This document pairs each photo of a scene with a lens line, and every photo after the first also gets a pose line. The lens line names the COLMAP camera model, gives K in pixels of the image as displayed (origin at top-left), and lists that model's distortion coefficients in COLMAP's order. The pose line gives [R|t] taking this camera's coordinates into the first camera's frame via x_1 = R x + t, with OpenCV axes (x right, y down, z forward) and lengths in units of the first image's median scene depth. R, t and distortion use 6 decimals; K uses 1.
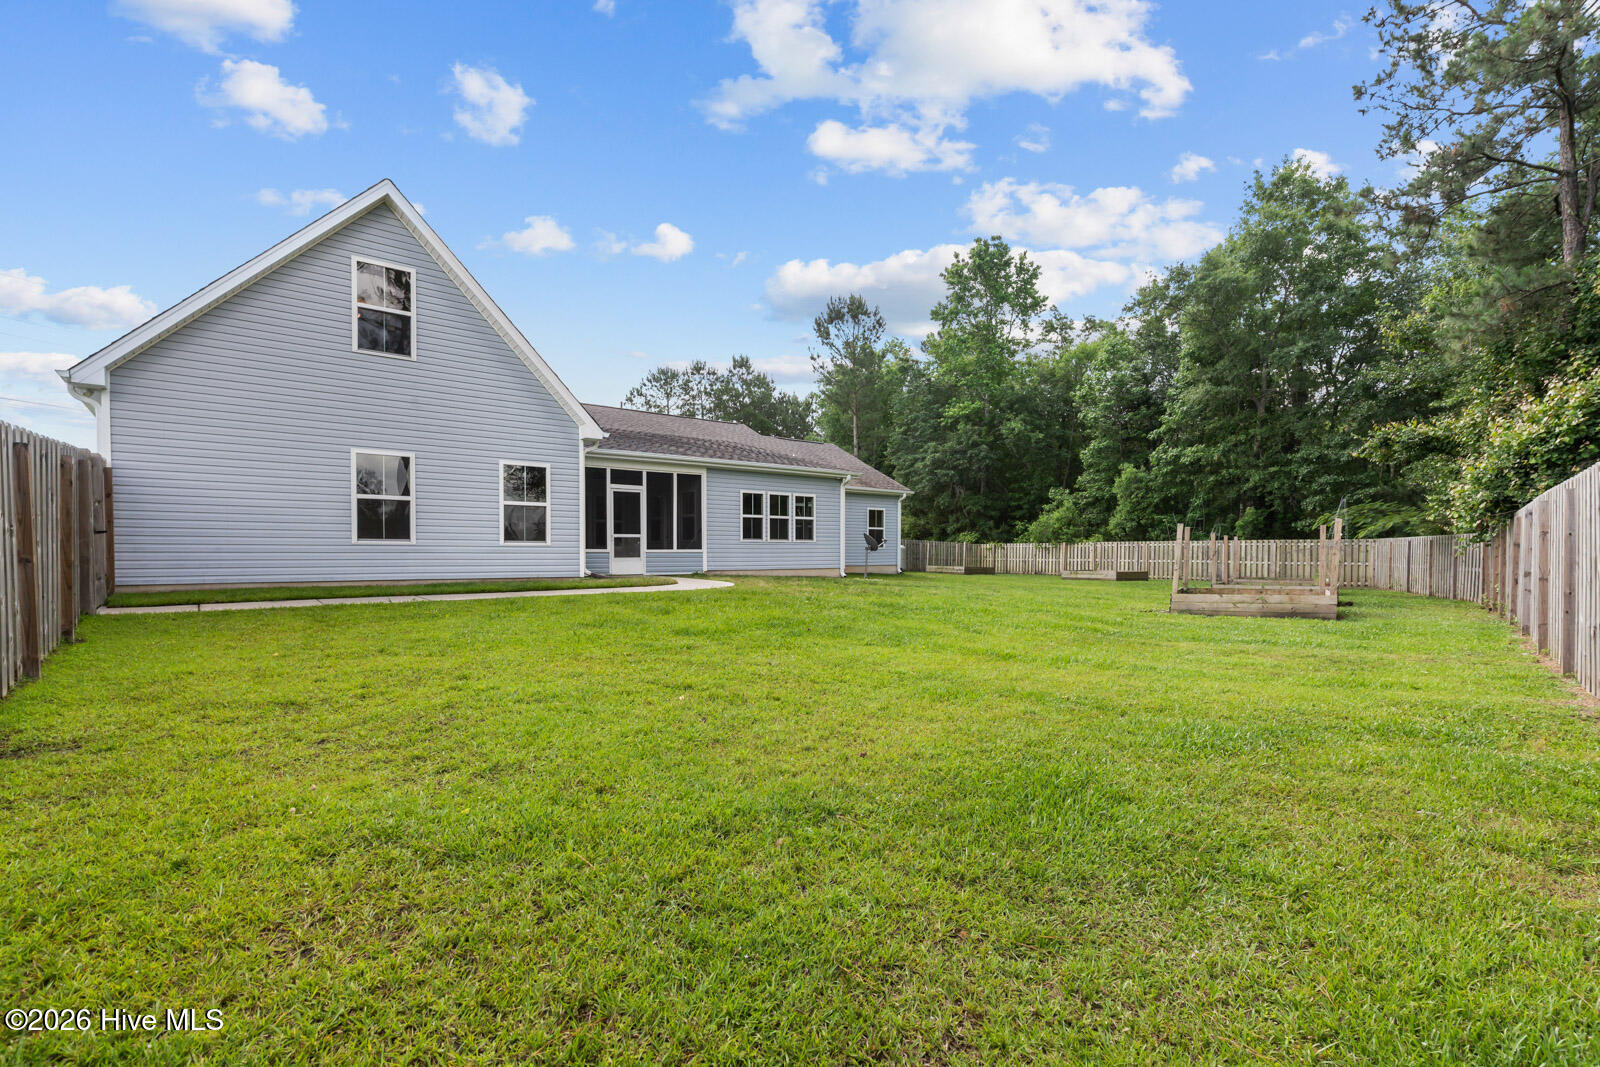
lens RADIAL K [[729.9, 0, 791.1], [0, 729.9, 548.8], [0, 0, 1]] dist [0.011650, -0.003972]
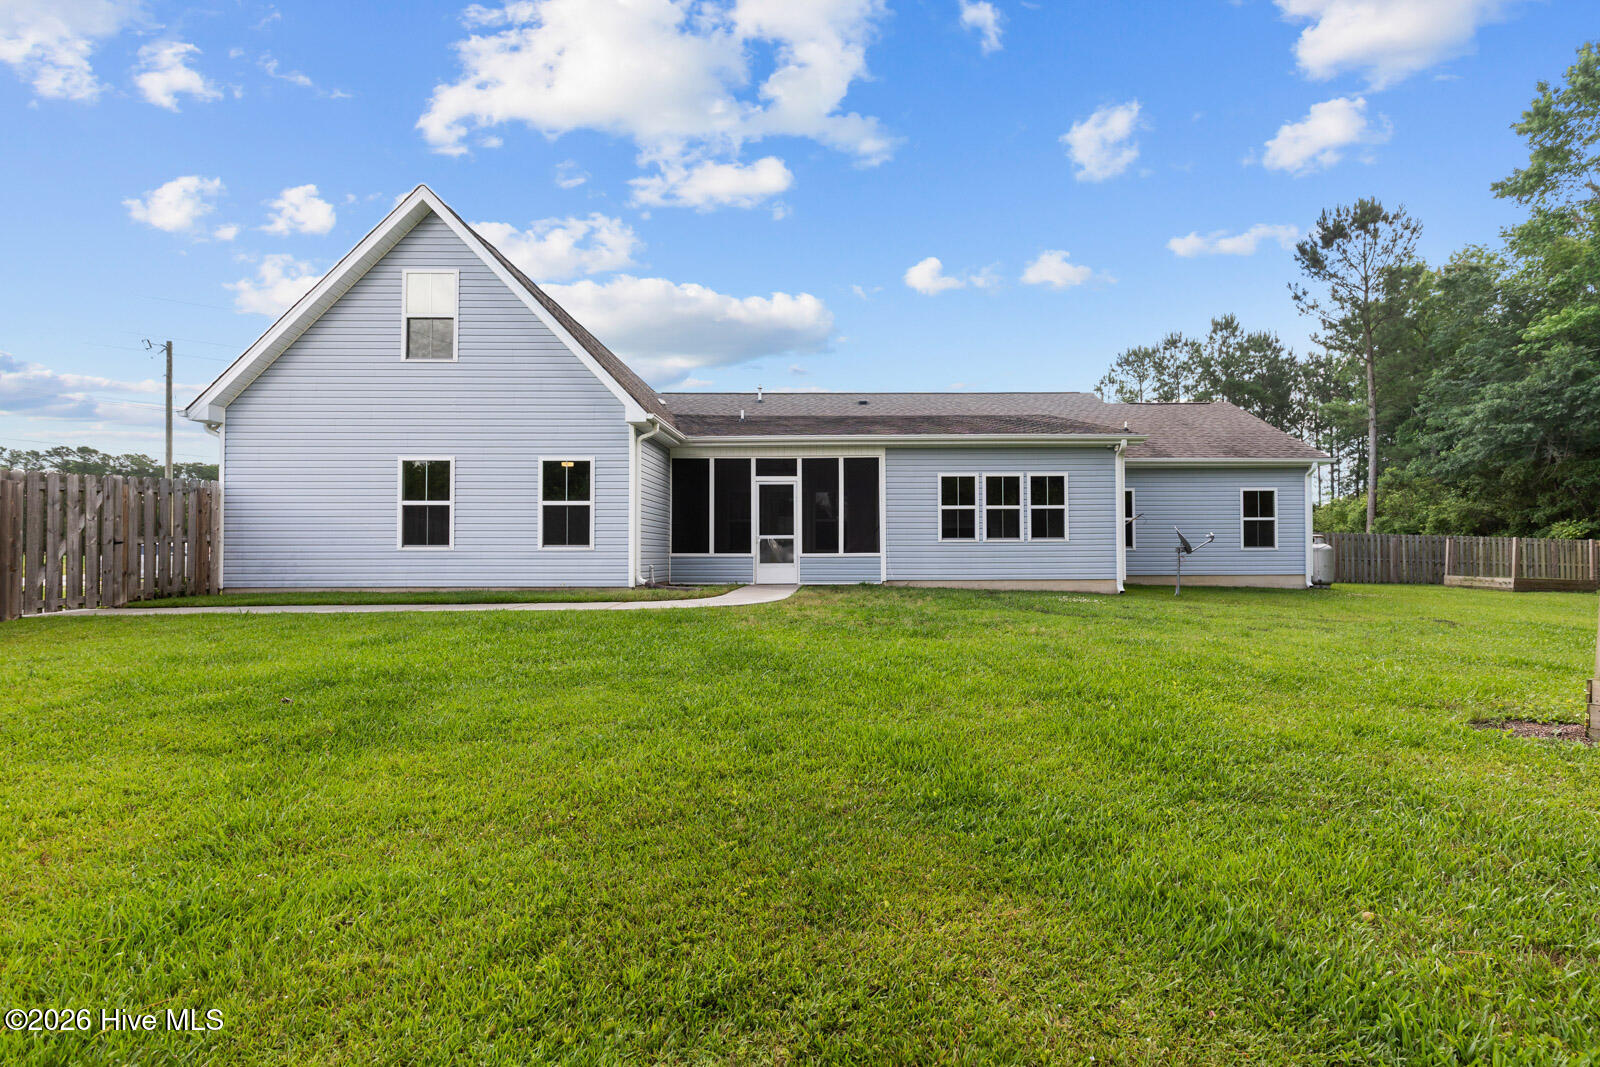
lens RADIAL K [[729.9, 0, 802.7], [0, 729.9, 527.5], [0, 0, 1]] dist [0.011650, -0.003972]
pose [[0.793717, -0.026850, -0.607694, 0.270113], [0.006854, 0.999357, -0.035204, 0.000815], [0.608248, 0.023777, 0.793391, 0.314204]]
